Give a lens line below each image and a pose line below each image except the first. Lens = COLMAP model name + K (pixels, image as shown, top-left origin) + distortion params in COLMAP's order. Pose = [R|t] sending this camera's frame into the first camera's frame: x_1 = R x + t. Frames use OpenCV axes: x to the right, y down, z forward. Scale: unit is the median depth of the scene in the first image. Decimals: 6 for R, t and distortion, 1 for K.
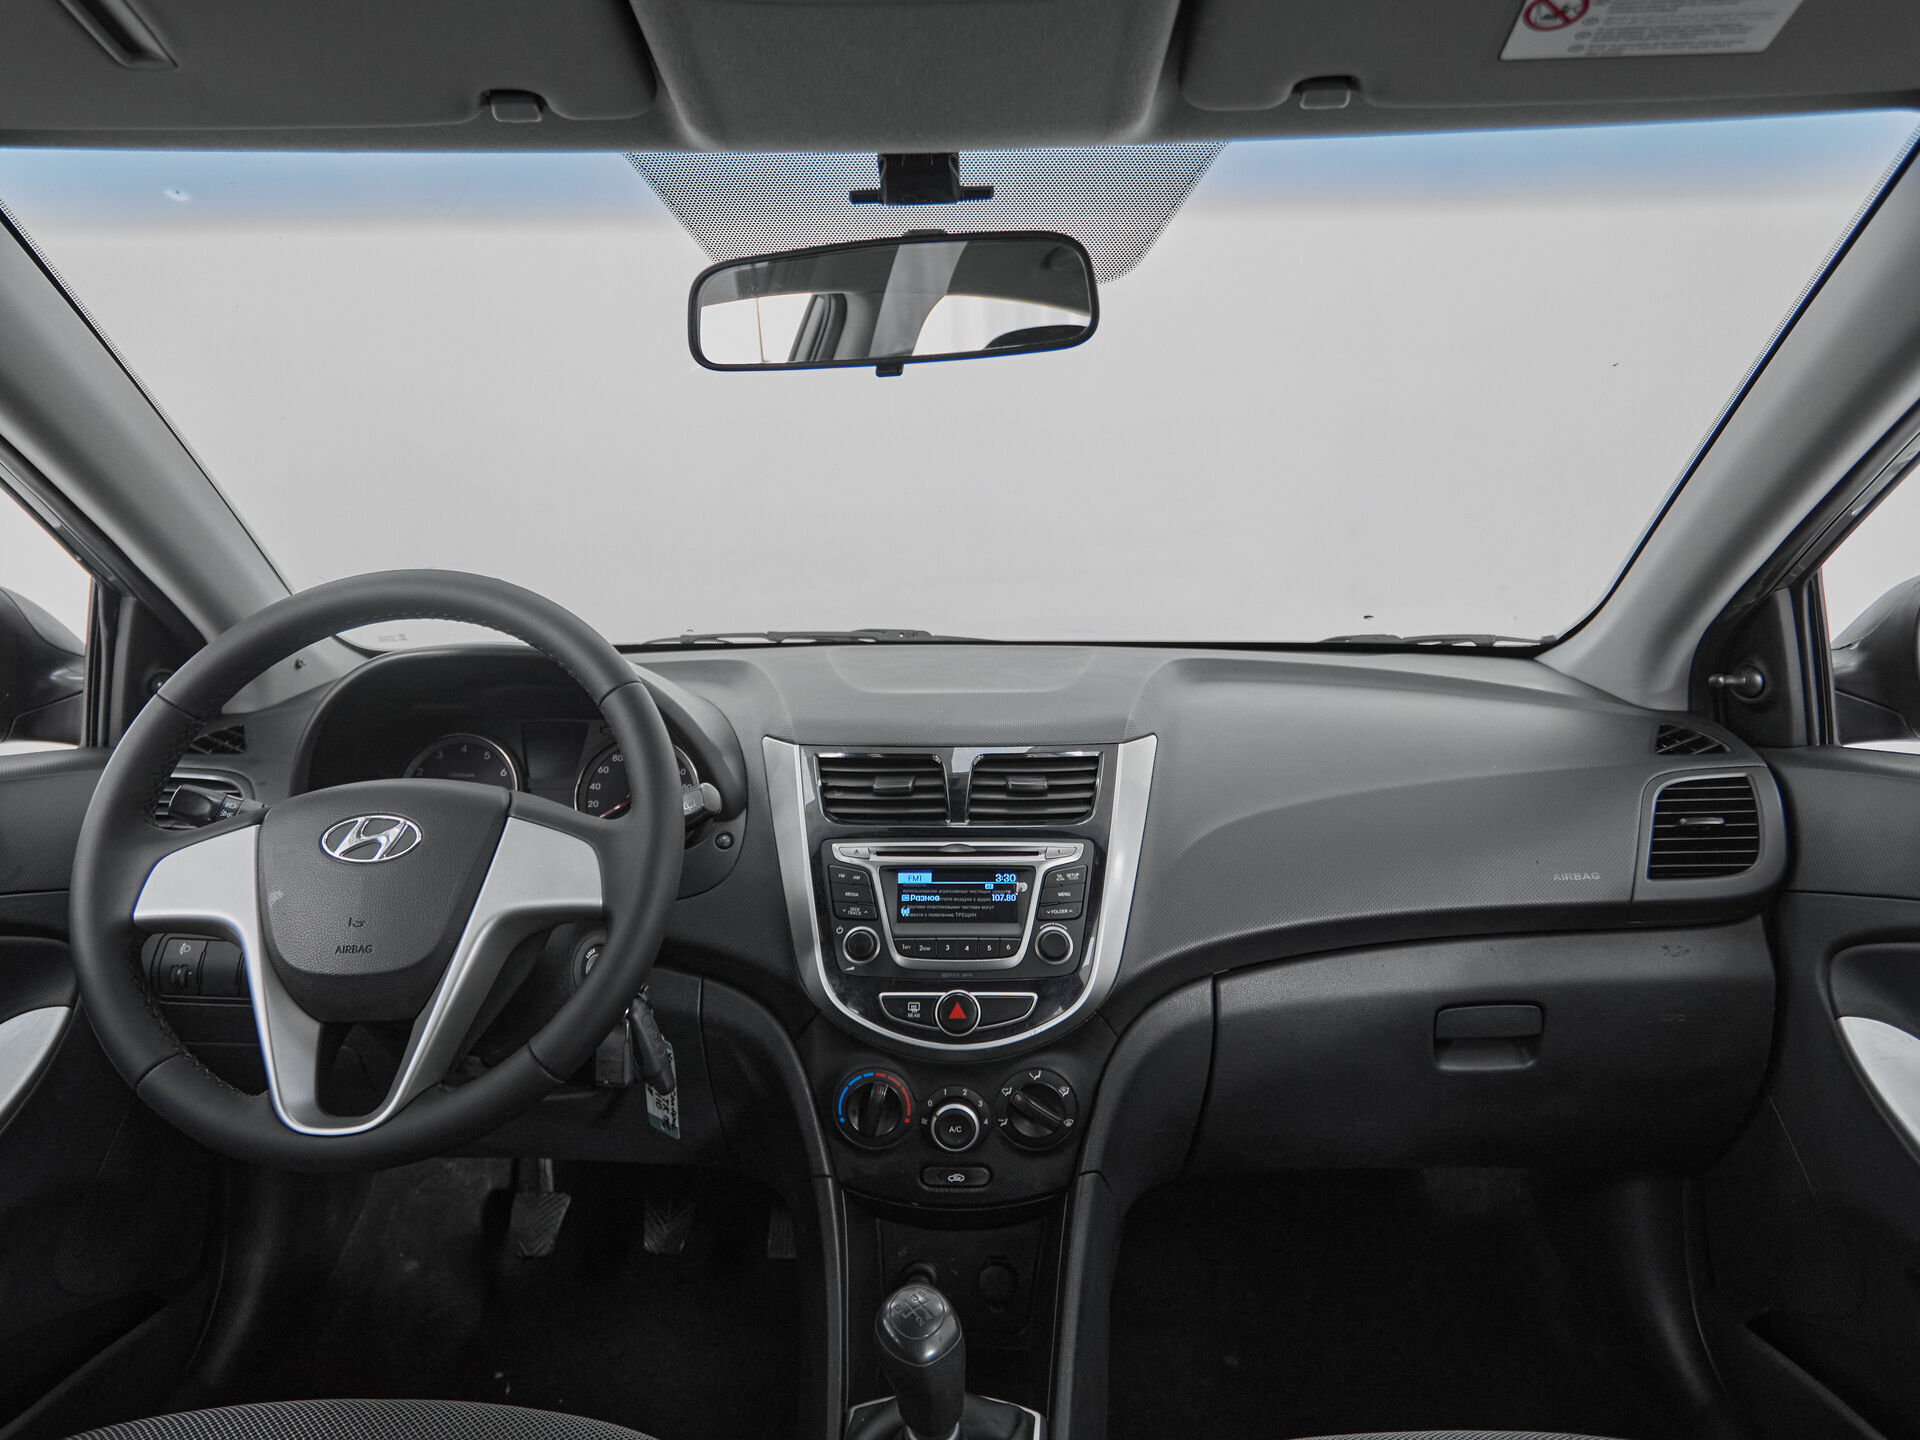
lens RADIAL K [[1148.5, 0, 904.1], [0, 1148.5, 697.2], [0, 0, 1]] dist [-0.002255, 0.000277]
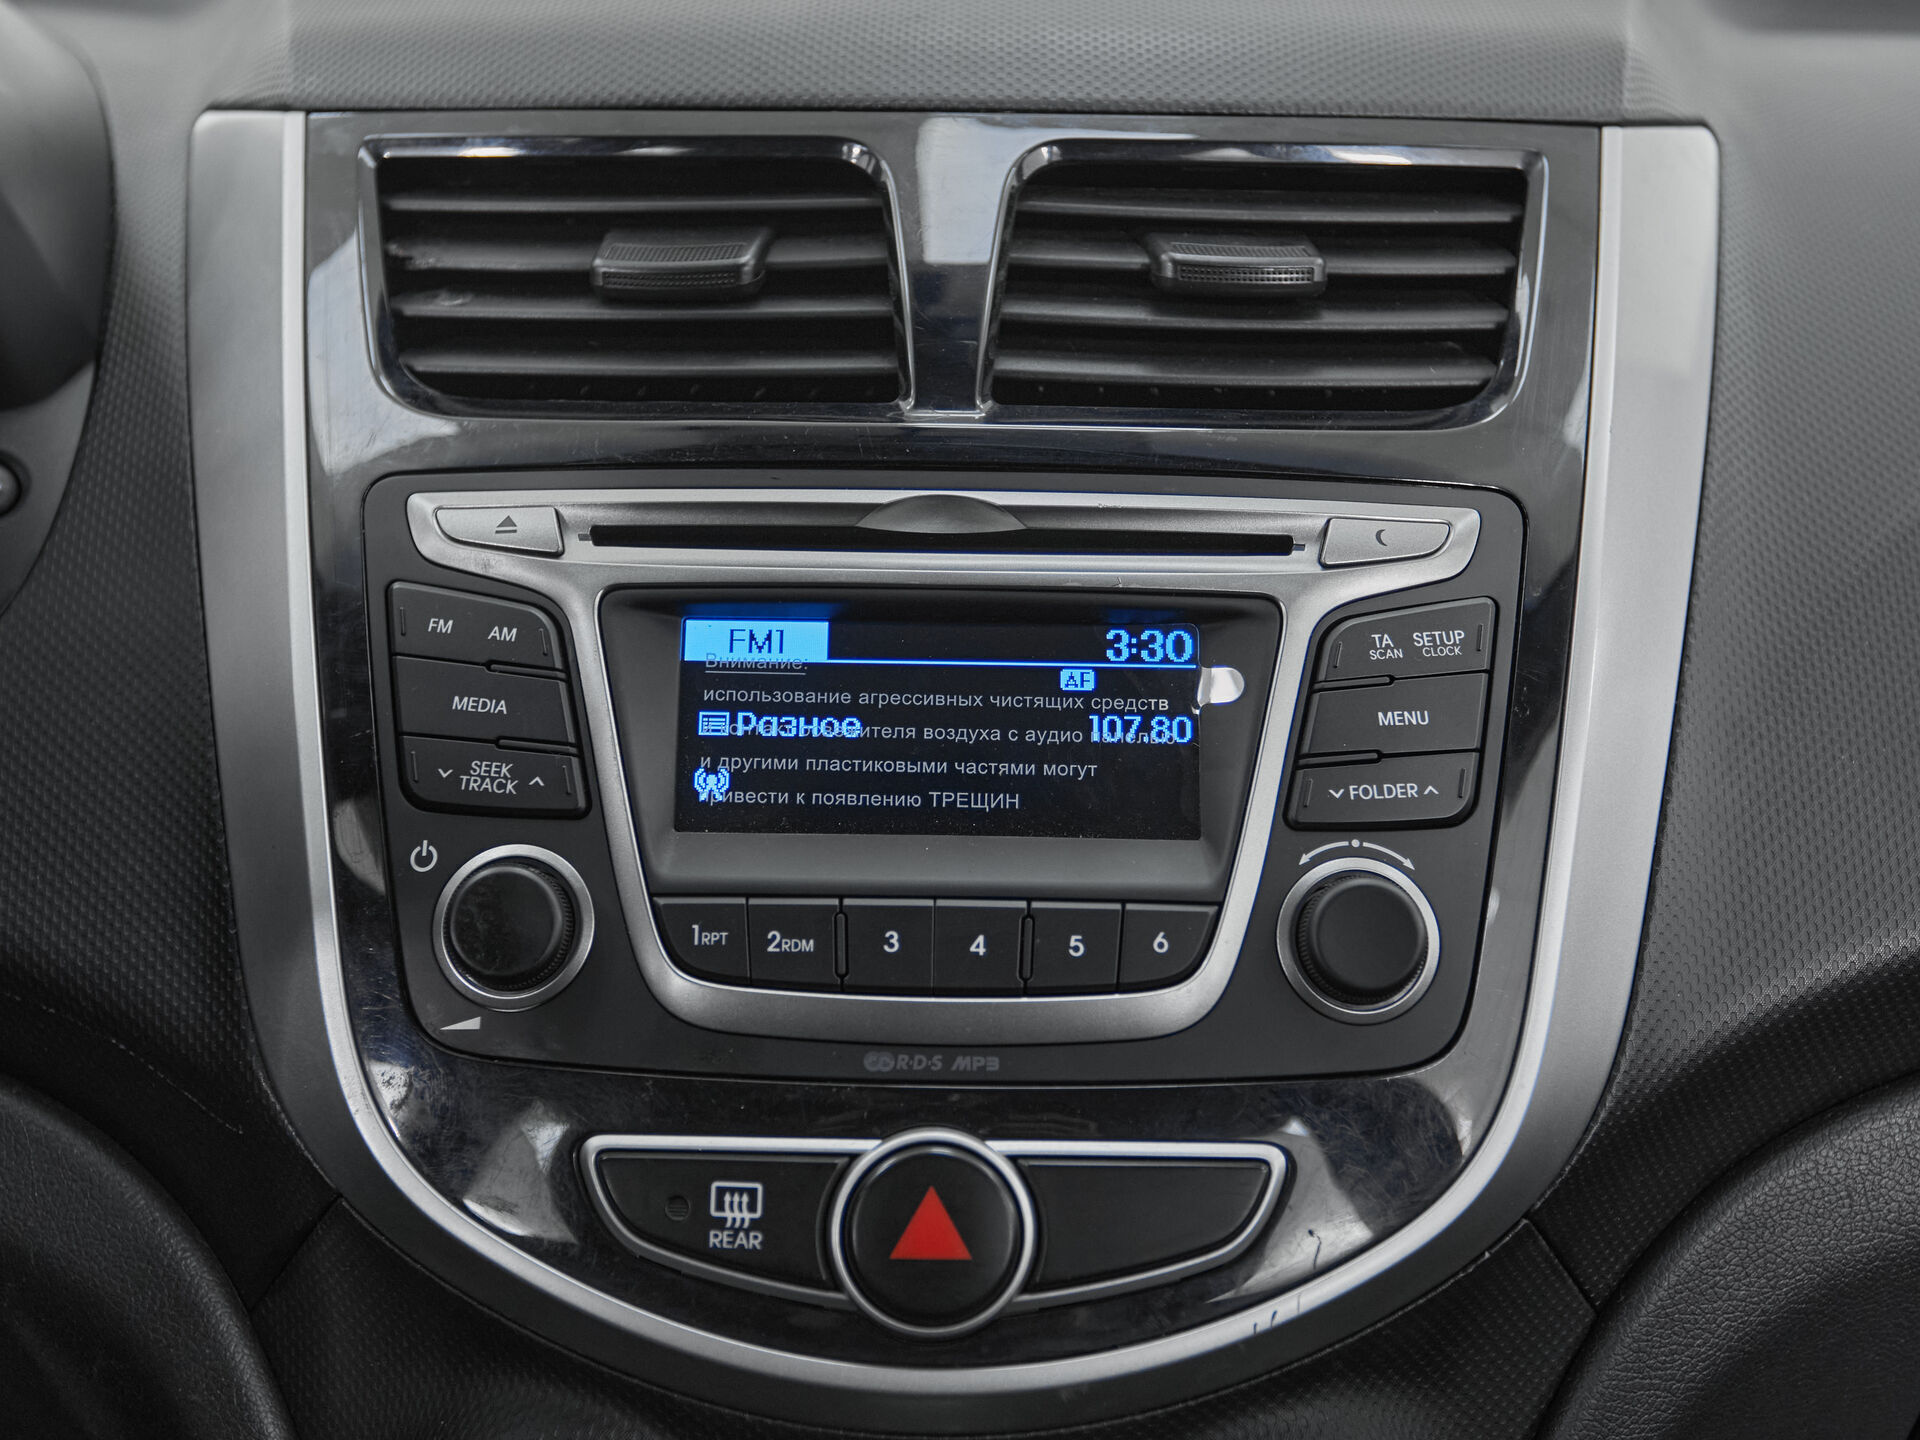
lens RADIAL K [[2217.4, 0, 889.6], [0, 2217.4, 722.7], [0, 0, 1]] dist [-0.008925, -0.009124]
pose [[0.999318, 0.014955, 0.033749, 0.021507], [-0.019871, 0.988426, 0.150397, 0.107405], [-0.031109, -0.150965, 0.988050, 0.562514]]
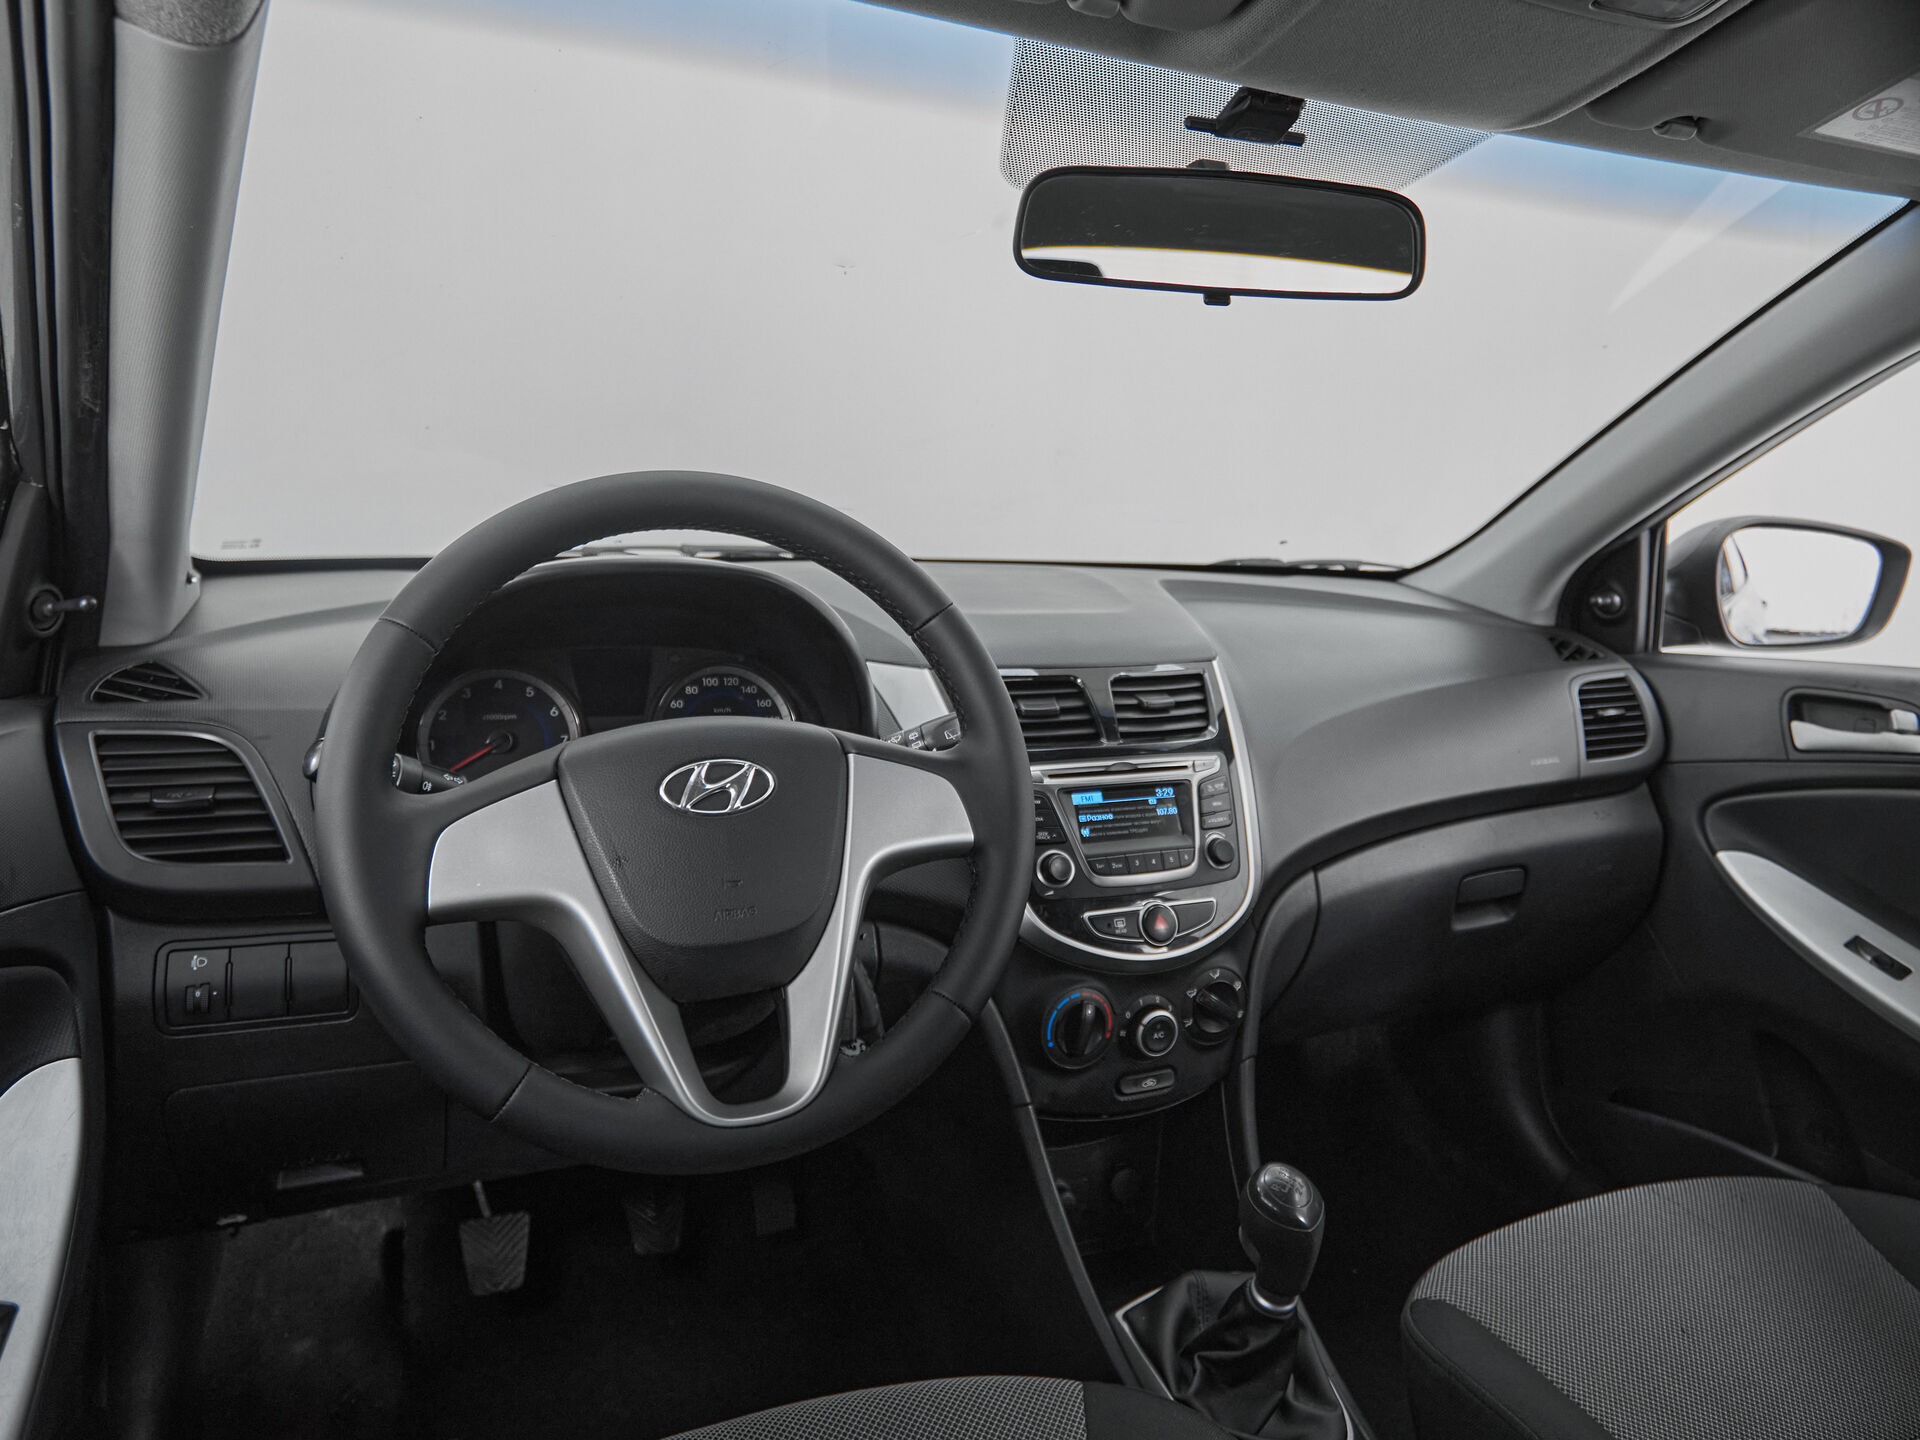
lens RADIAL K [[1266.1, 0, 962.5], [0, 1266.1, 663.5], [0, 0, 1]] dist [-0.000442, 0.000041]
pose [[0.900474, -0.021738, 0.434366, -0.573851], [0.005531, 0.999242, 0.038542, -0.003577], [-0.434875, -0.032304, 0.899911, 0.056358]]
